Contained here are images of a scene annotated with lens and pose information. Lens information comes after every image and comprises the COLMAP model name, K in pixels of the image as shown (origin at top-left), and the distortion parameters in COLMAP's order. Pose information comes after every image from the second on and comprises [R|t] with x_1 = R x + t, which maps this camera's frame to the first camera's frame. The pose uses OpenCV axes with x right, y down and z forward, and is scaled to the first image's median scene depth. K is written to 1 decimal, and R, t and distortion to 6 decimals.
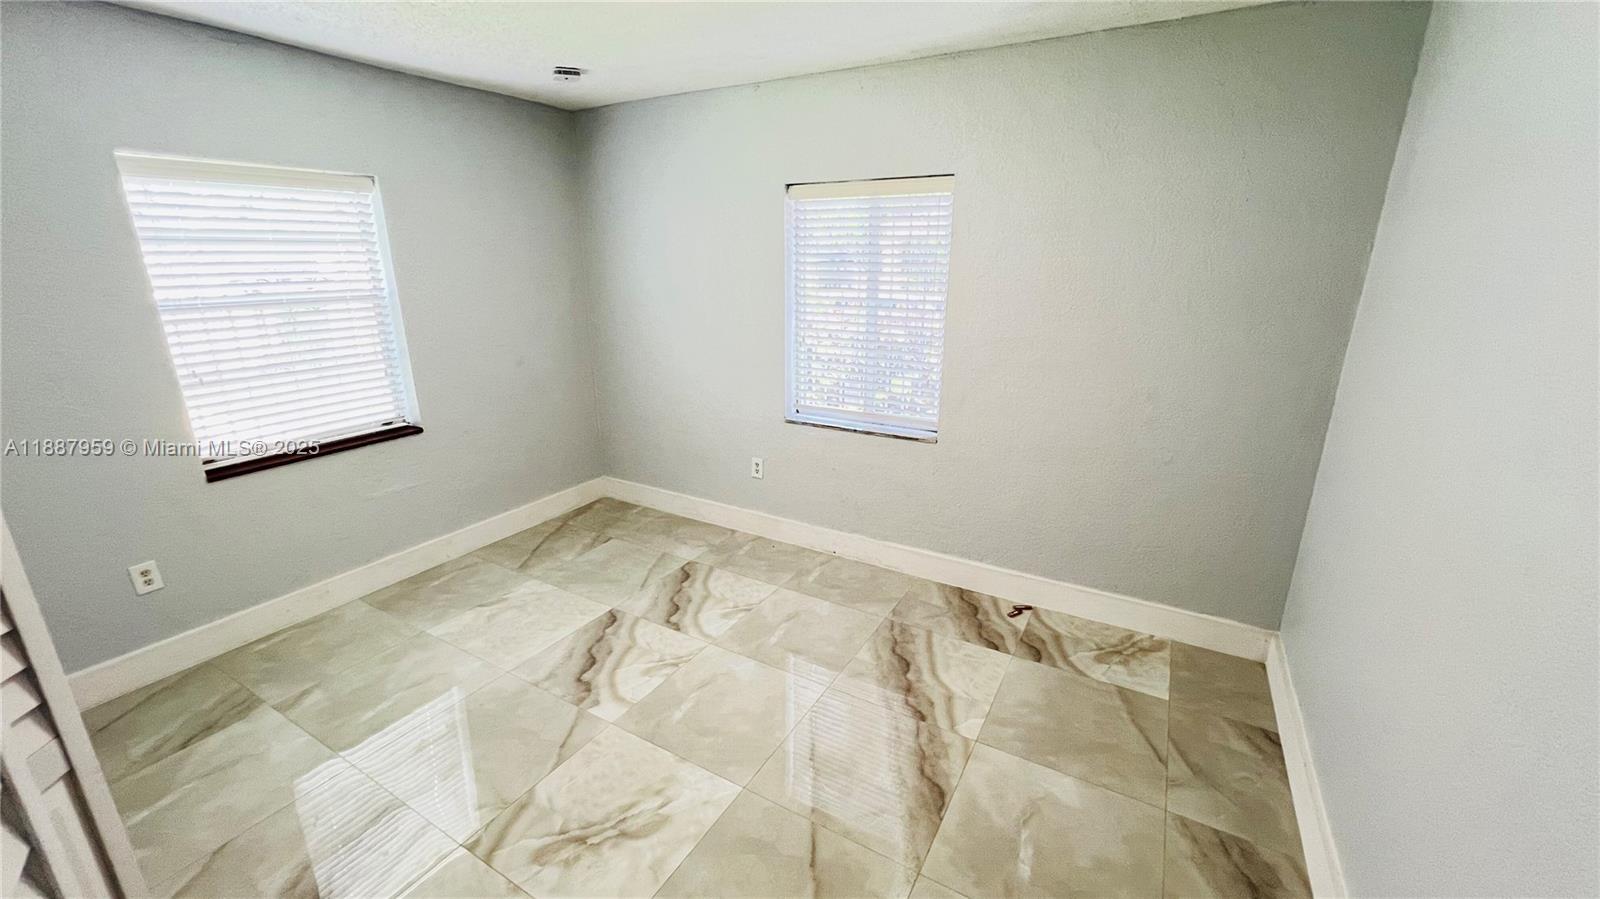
lens RADIAL K [[639.4, 0, 796.8], [0, 639.4, 447.5], [0, 0, 1]] dist [-0.001233, 0.000662]
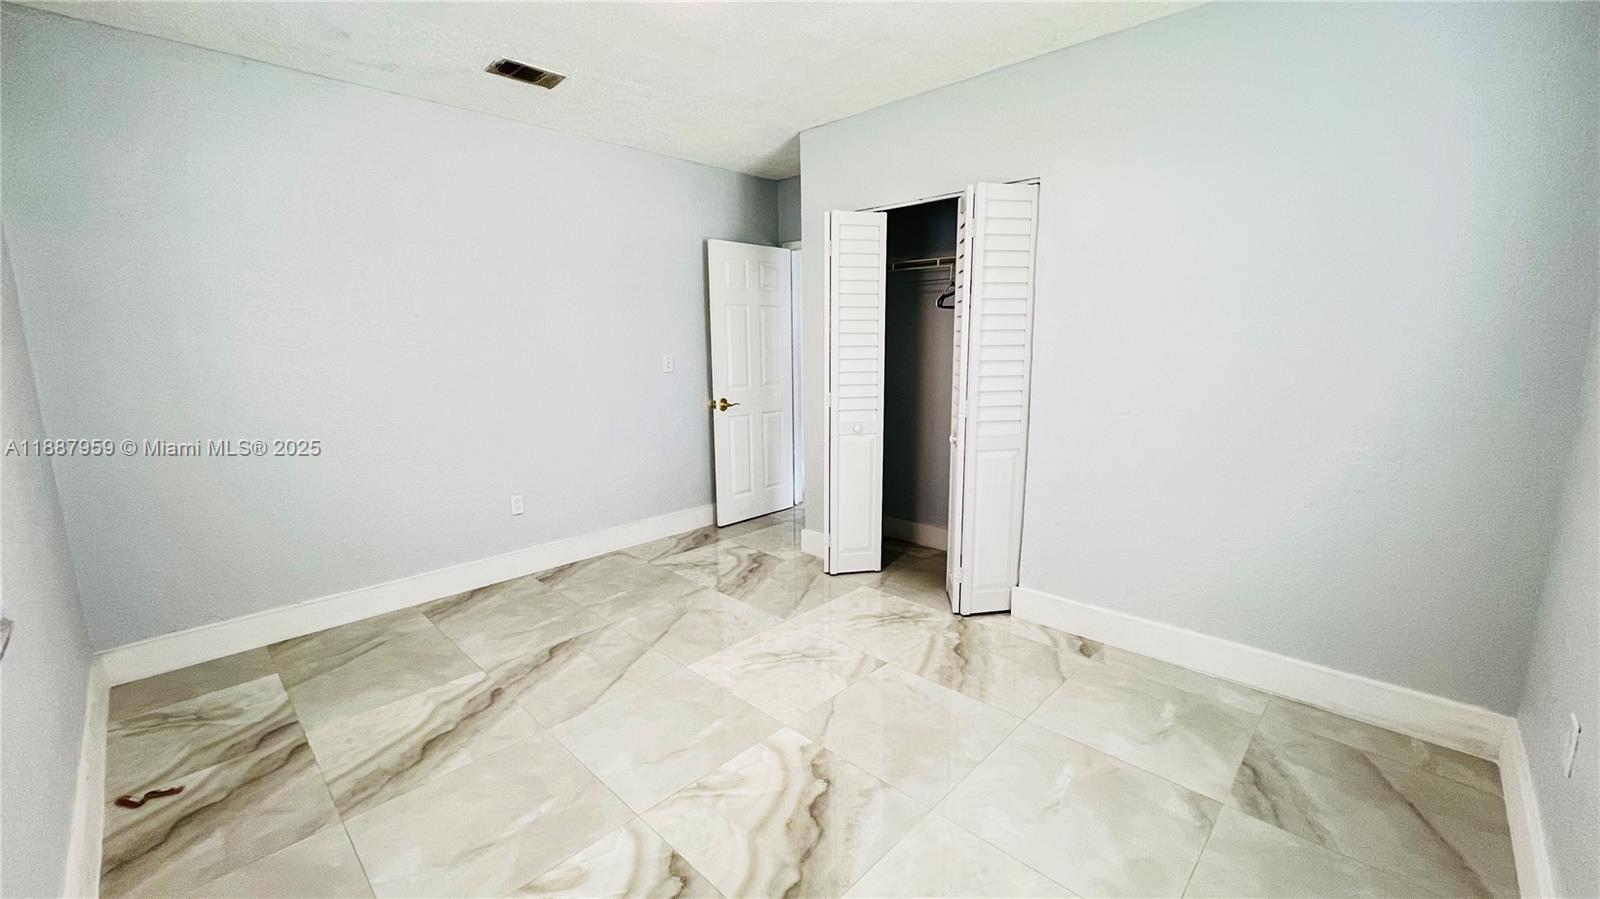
lens RADIAL K [[639.4, 0, 796.8], [0, 639.4, 447.5], [0, 0, 1]] dist [-0.001233, 0.000662]
pose [[-0.969579, -0.034114, 0.242389, -0.478270], [0.077629, 0.896269, 0.436664, -0.322020], [-0.232142, 0.442197, -0.866355, 1.500562]]
